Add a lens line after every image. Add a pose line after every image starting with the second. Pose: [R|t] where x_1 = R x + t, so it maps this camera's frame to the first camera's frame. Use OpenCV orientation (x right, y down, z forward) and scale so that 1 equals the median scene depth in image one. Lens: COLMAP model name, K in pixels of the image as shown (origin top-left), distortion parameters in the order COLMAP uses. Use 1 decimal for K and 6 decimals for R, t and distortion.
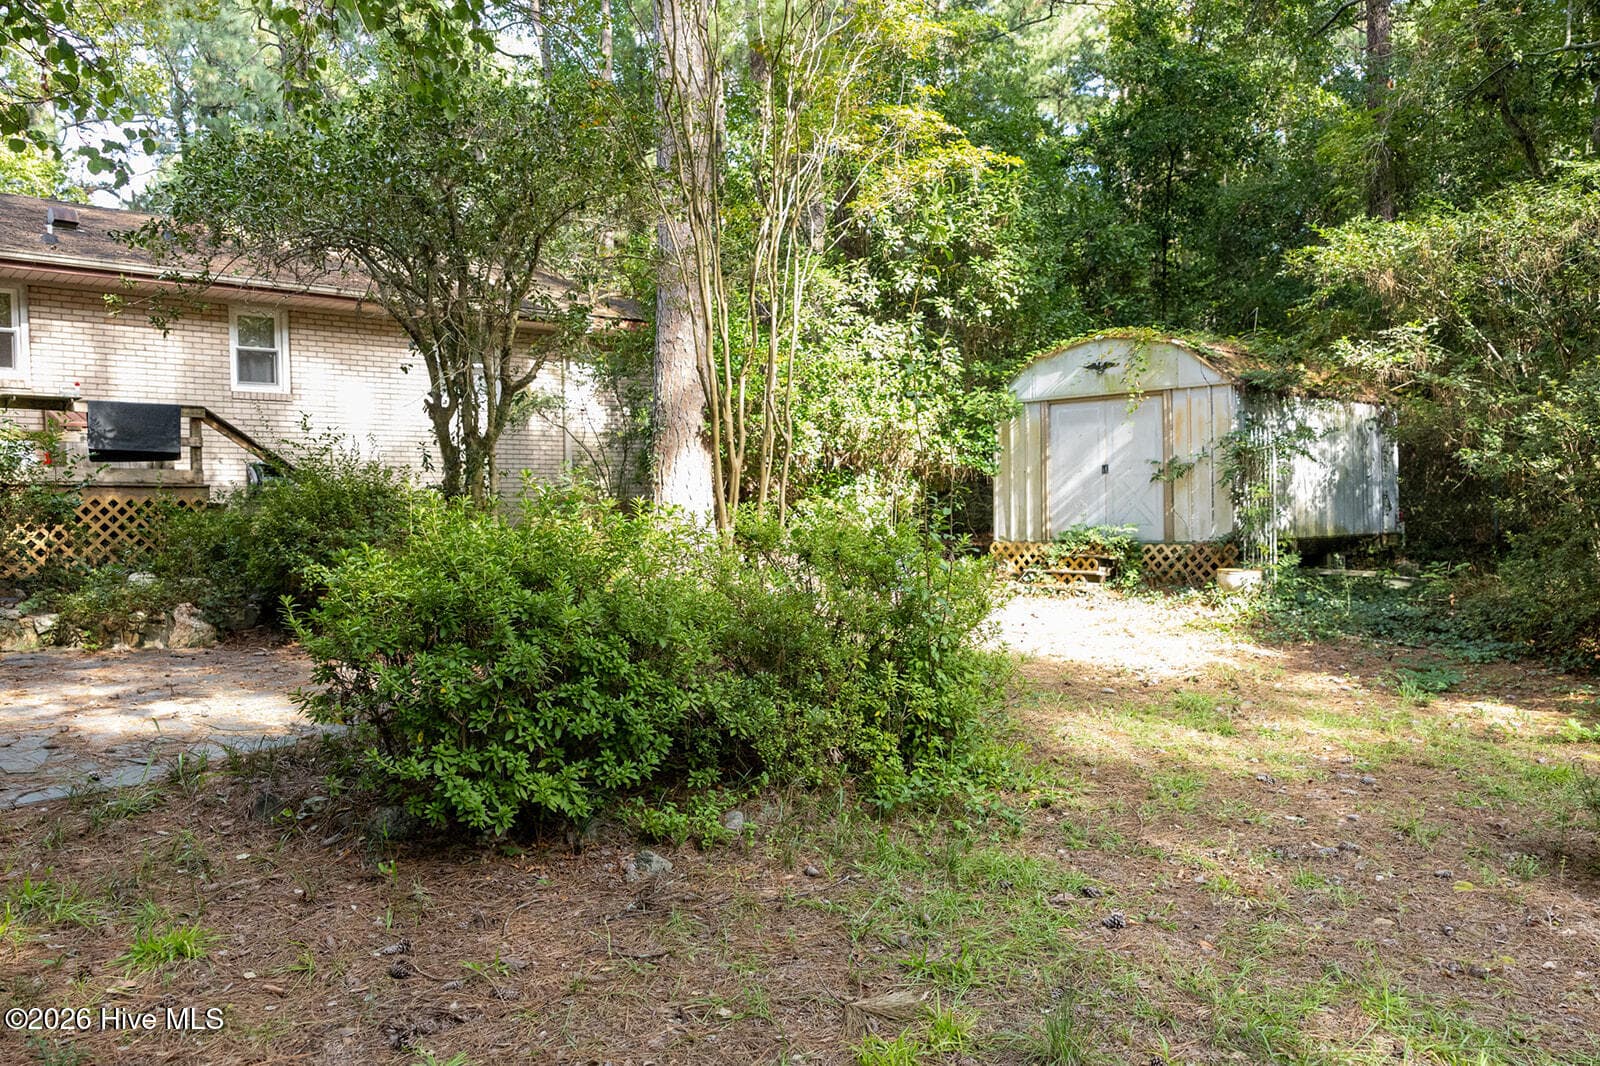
lens RADIAL K [[1520.2, 0, 794.9], [0, 1520.2, 497.8], [0, 0, 1]] dist [0.013732, 0.009710]
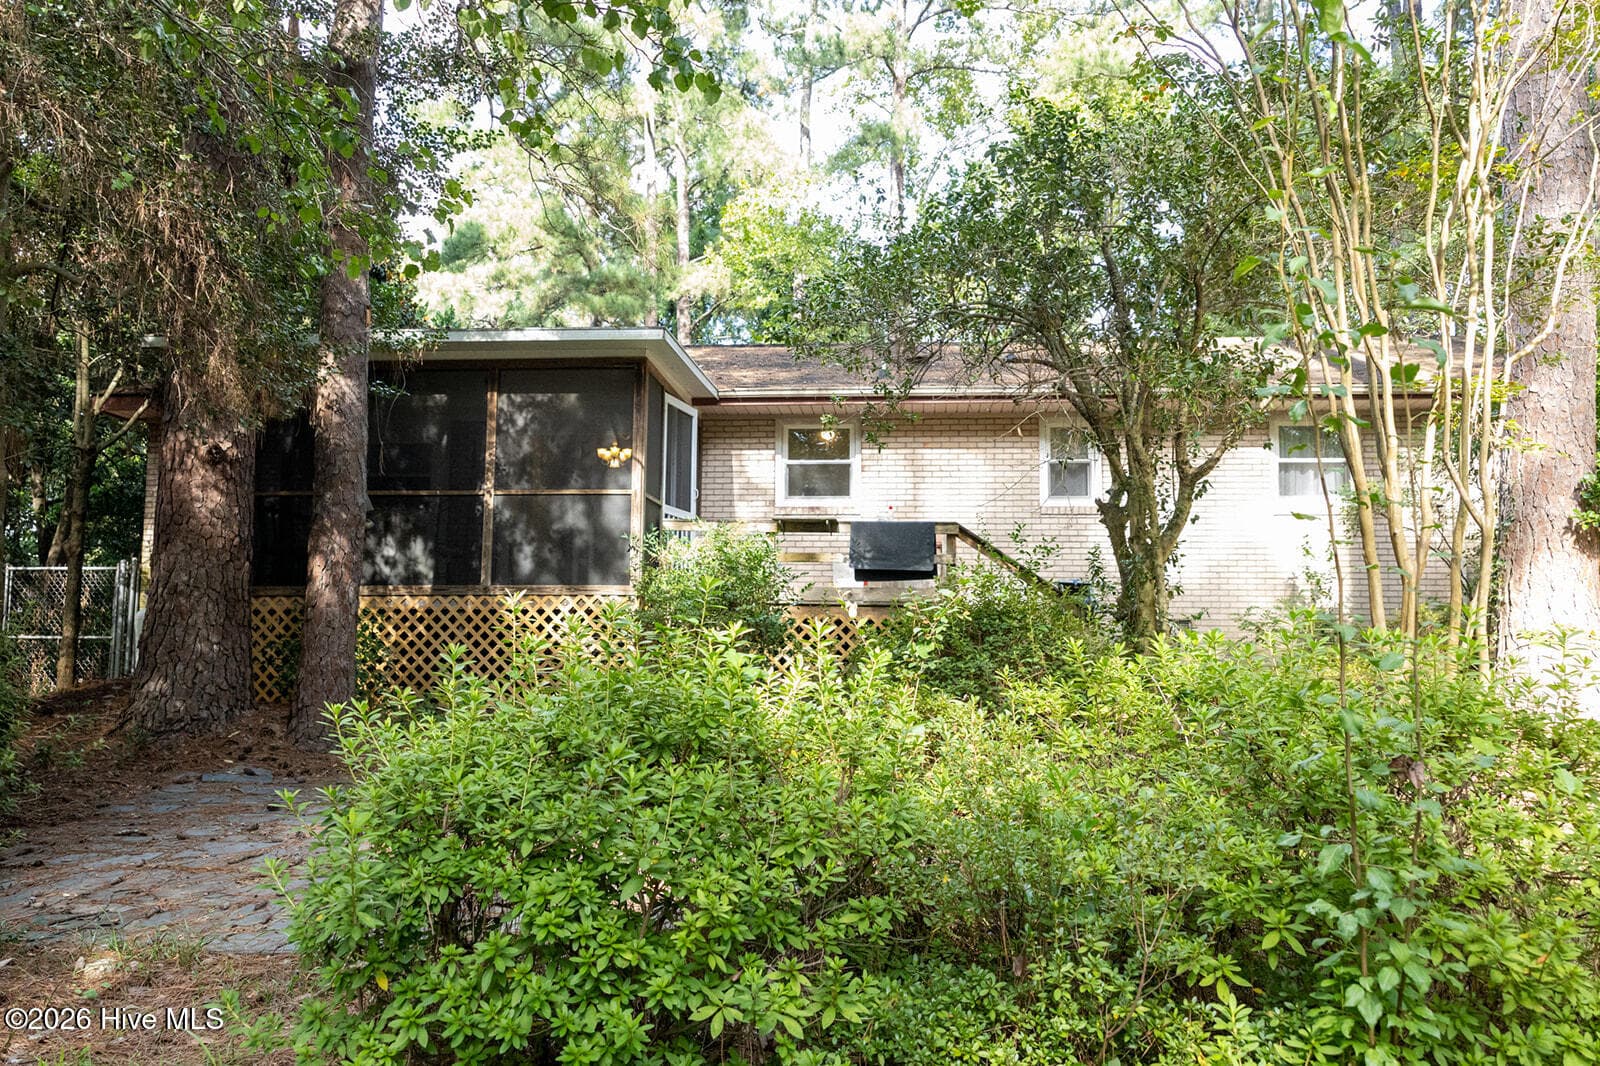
lens RADIAL K [[1520.2, 0, 794.9], [0, 1520.2, 497.8], [0, 0, 1]] dist [0.013732, 0.009710]
pose [[0.530745, -0.063391, -0.845158, 0.375477], [-0.013882, 0.996415, -0.083454, 0.006002], [0.847418, 0.056025, 0.527962, 0.406262]]
